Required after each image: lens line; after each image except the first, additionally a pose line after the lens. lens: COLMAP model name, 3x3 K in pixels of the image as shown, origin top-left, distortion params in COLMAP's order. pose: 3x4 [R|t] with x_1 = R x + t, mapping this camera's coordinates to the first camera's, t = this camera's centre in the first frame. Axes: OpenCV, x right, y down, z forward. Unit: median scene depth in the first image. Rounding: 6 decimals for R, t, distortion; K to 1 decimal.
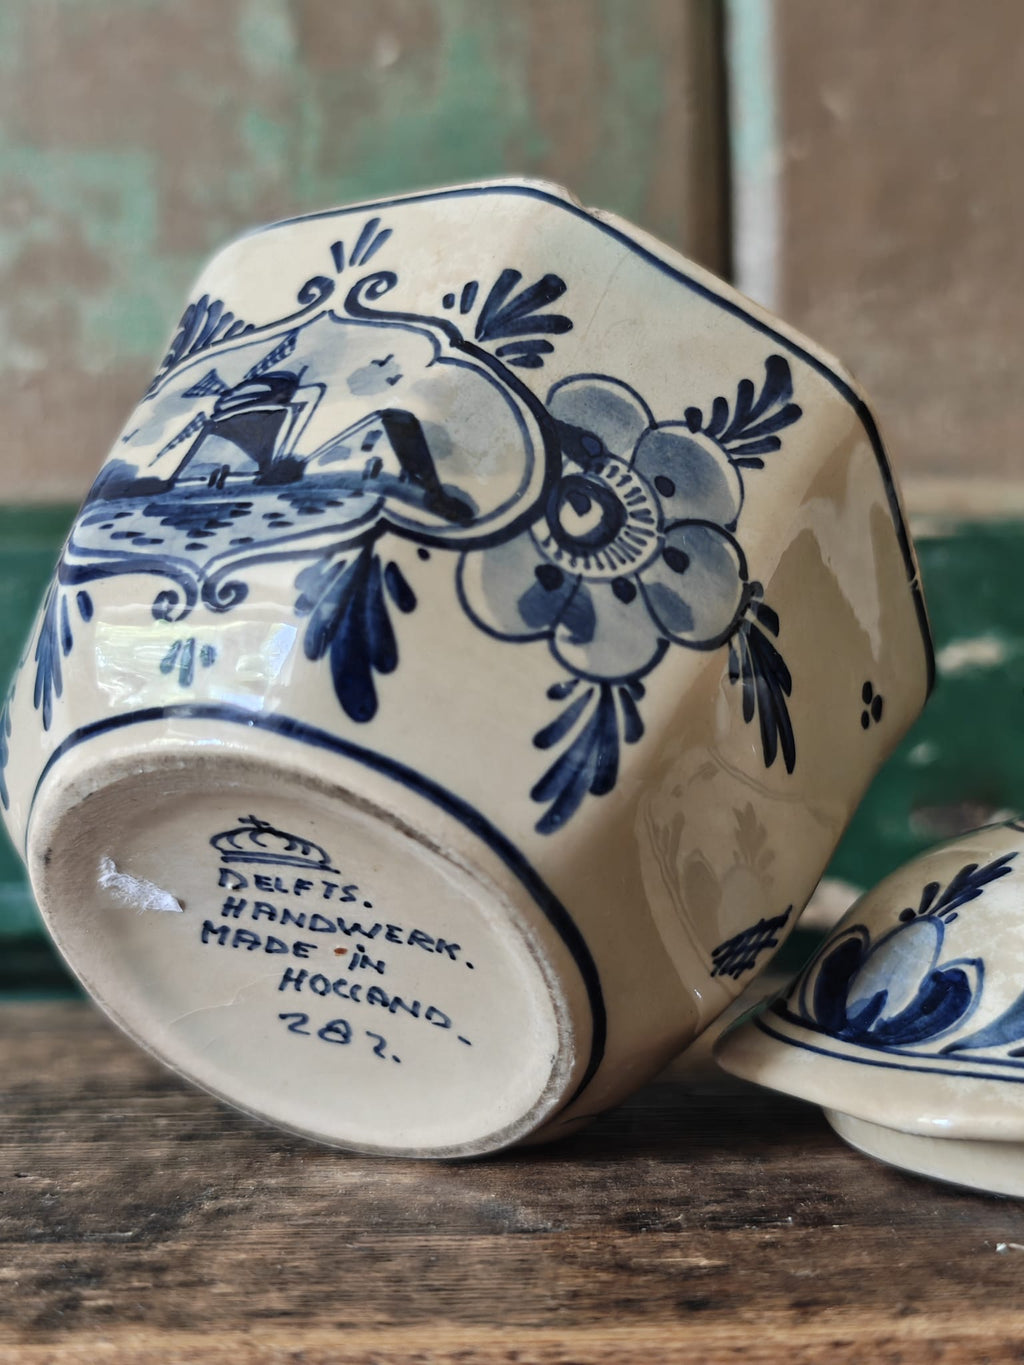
lens RADIAL K [[1997.7, 0, 510.0], [0, 1997.7, 694.4], [0, 0, 1]] dist [0.481747, -3.991555]
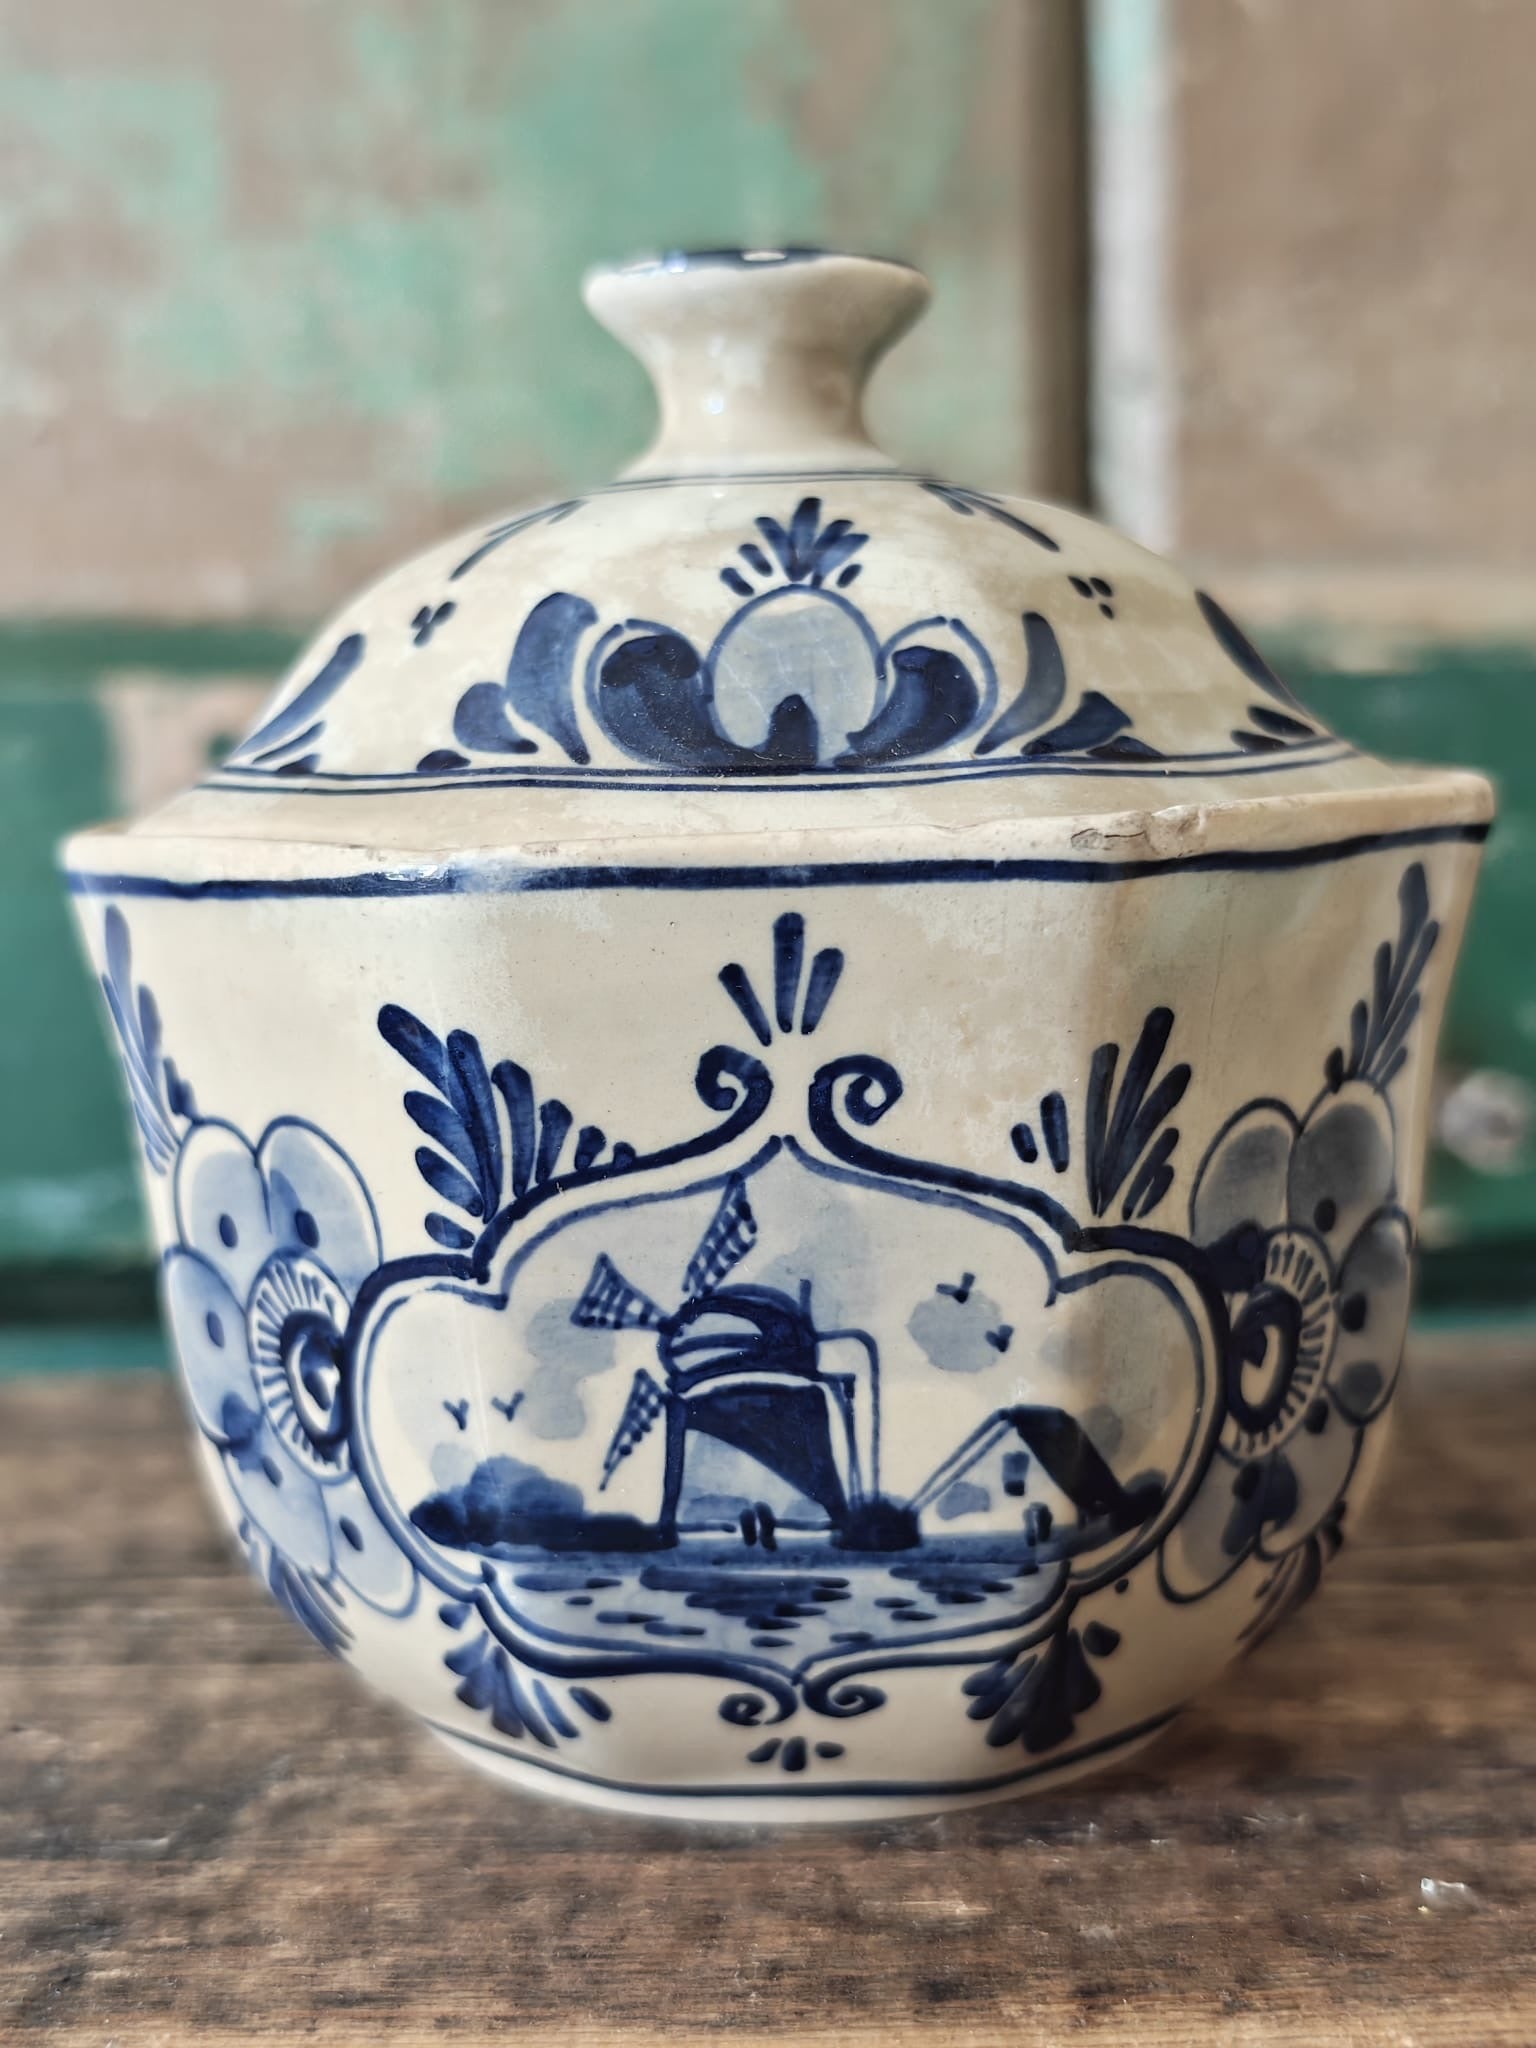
lens RADIAL K [[2997.2, 0, 765.0], [0, 2997.2, 1041.9], [0, 0, 1]] dist [0.481747, -3.991555]
pose [[0.885012, -0.396068, 0.244710, -0.316643], [0.008152, 0.538719, 0.842446, -1.000192], [-0.465496, -0.743580, 0.480002, 0.654688]]
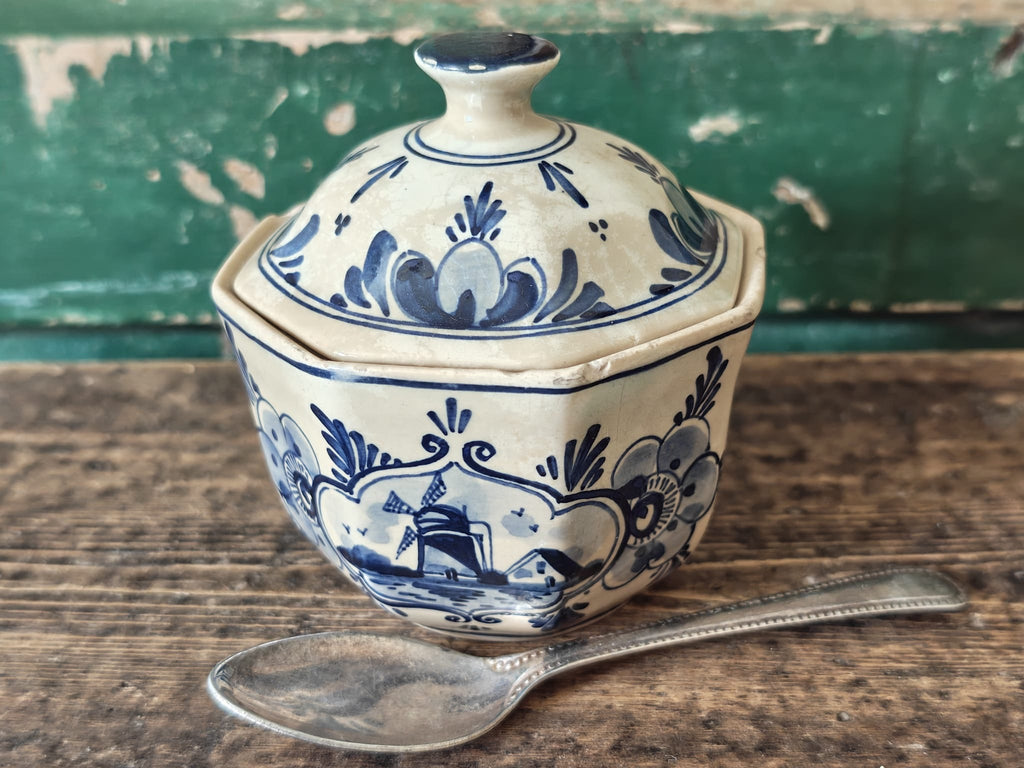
lens RADIAL K [[1498.6, 0, 512.0], [0, 1498.6, 384.0], [0, 0, 1]] dist [0.481747, -3.991555]
pose [[0.918099, -0.395451, -0.026720, 0.008510], [0.118651, 0.209891, 0.970499, -1.446698], [-0.378176, -0.894184, 0.239621, 0.810791]]
